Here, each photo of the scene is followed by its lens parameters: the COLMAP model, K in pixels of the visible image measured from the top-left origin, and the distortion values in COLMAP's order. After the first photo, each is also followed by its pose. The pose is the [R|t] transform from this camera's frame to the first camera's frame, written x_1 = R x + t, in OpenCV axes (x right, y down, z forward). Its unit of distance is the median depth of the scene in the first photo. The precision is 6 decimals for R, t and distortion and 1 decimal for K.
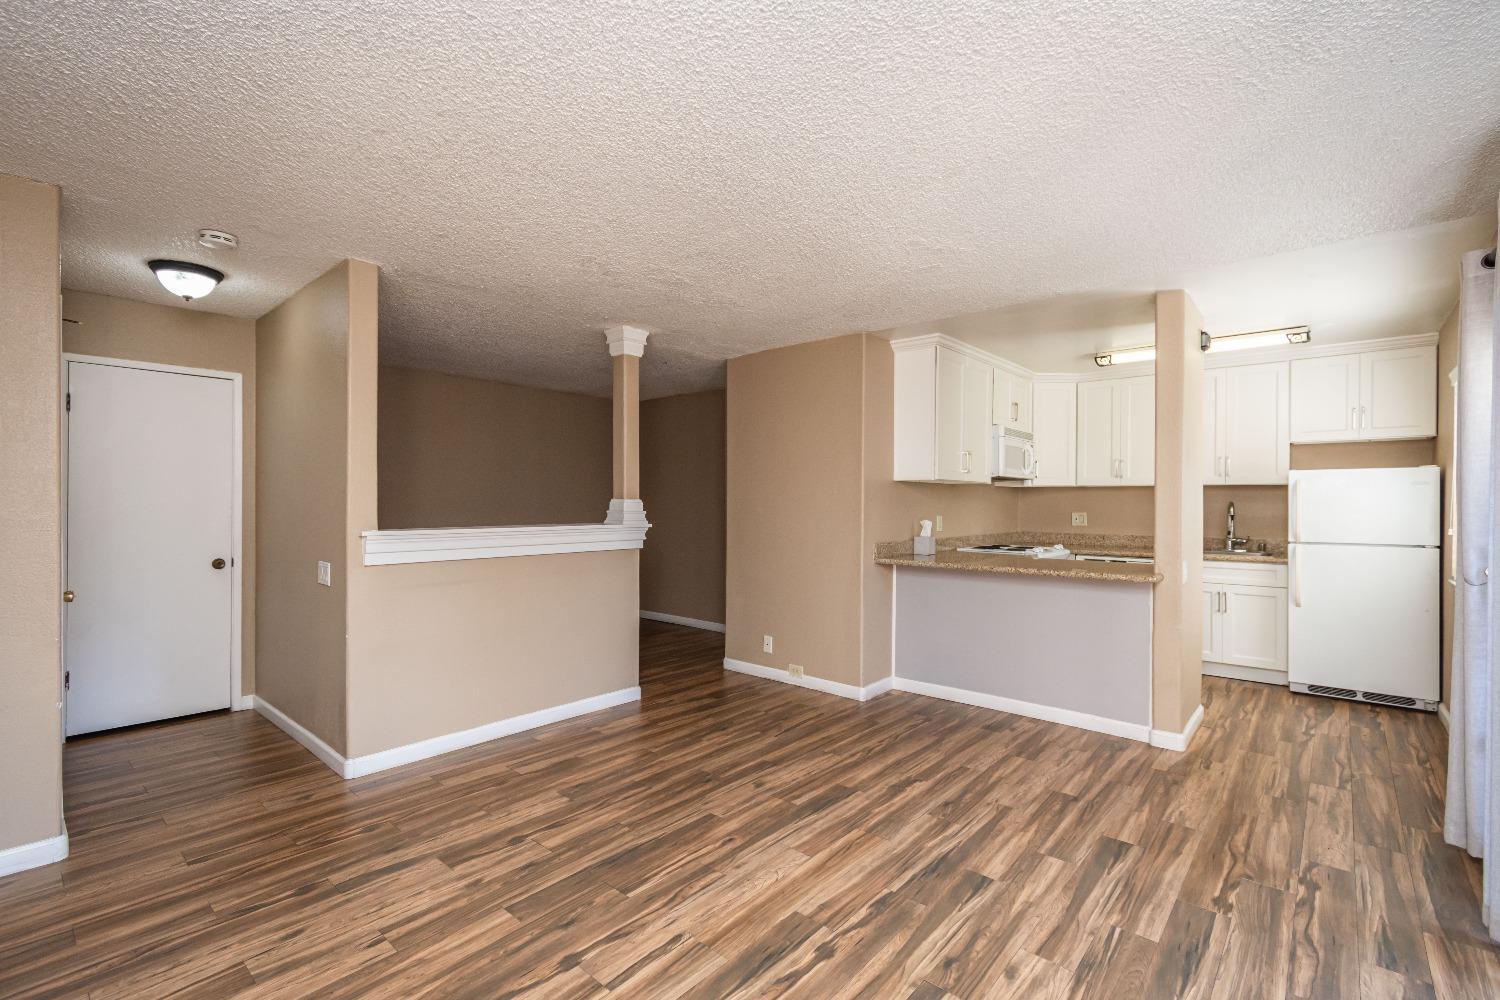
lens RADIAL K [[669.0, 0, 746.6], [0, 669.0, 503.4], [0, 0, 1]] dist [0.000207, -0.000068]
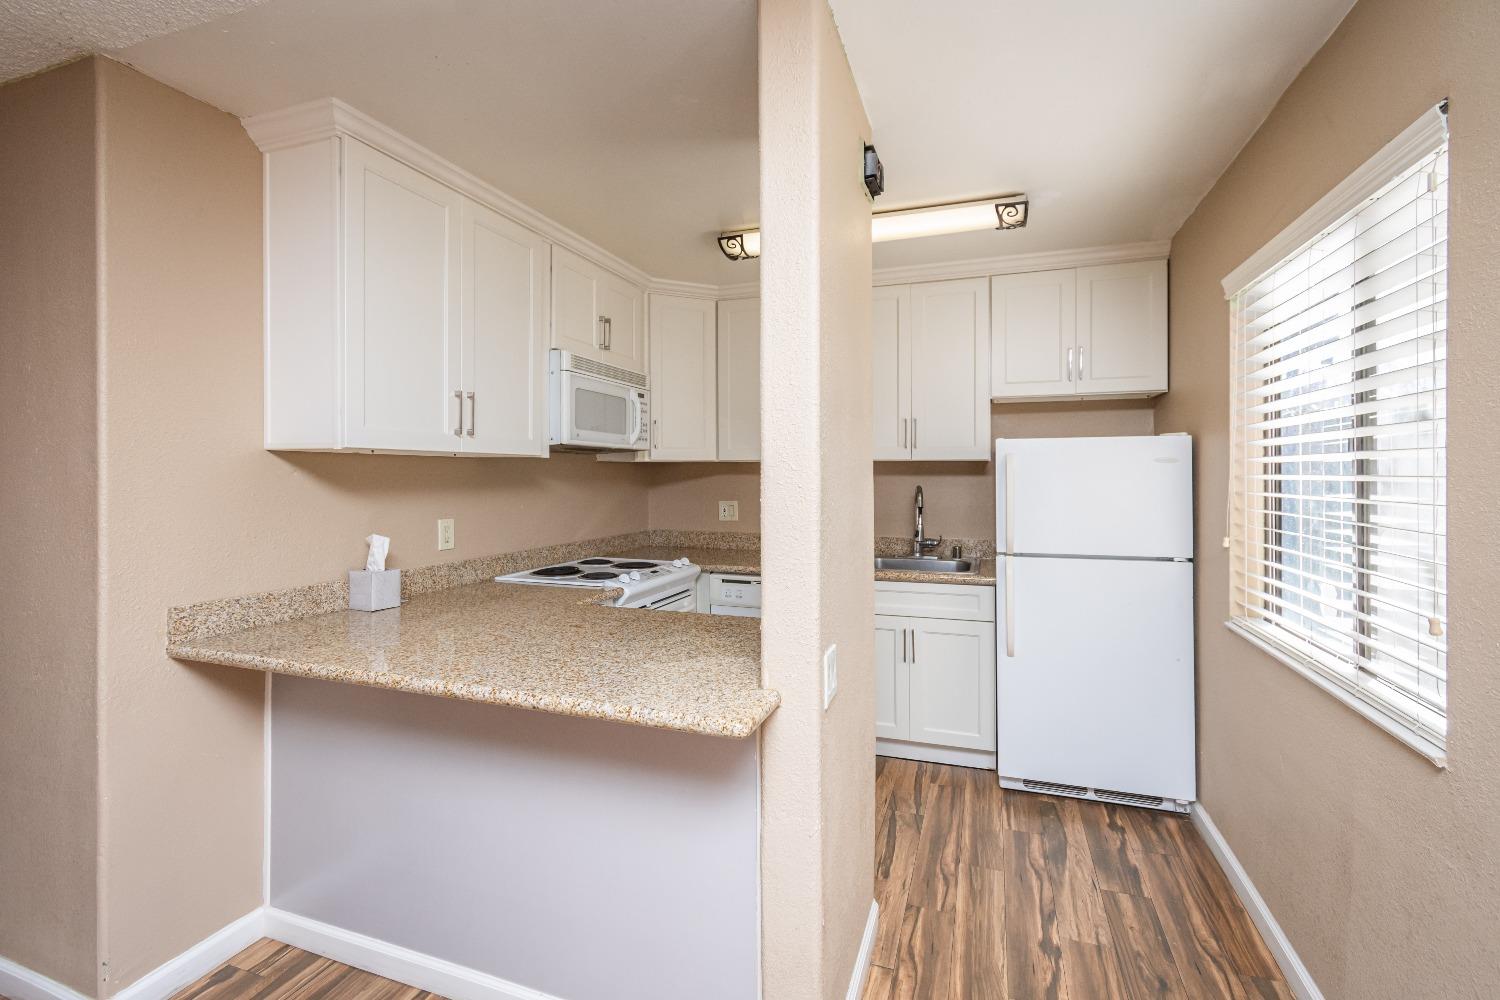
lens RADIAL K [[668.6, 0, 744.6], [0, 668.6, 467.5], [0, 0, 1]] dist [-0.000514, -0.000038]
pose [[0.930527, -0.004096, 0.366200, 0.359079], [0.007237, 0.999948, -0.007207, -0.019098], [-0.366152, 0.009356, 0.930508, 0.499881]]
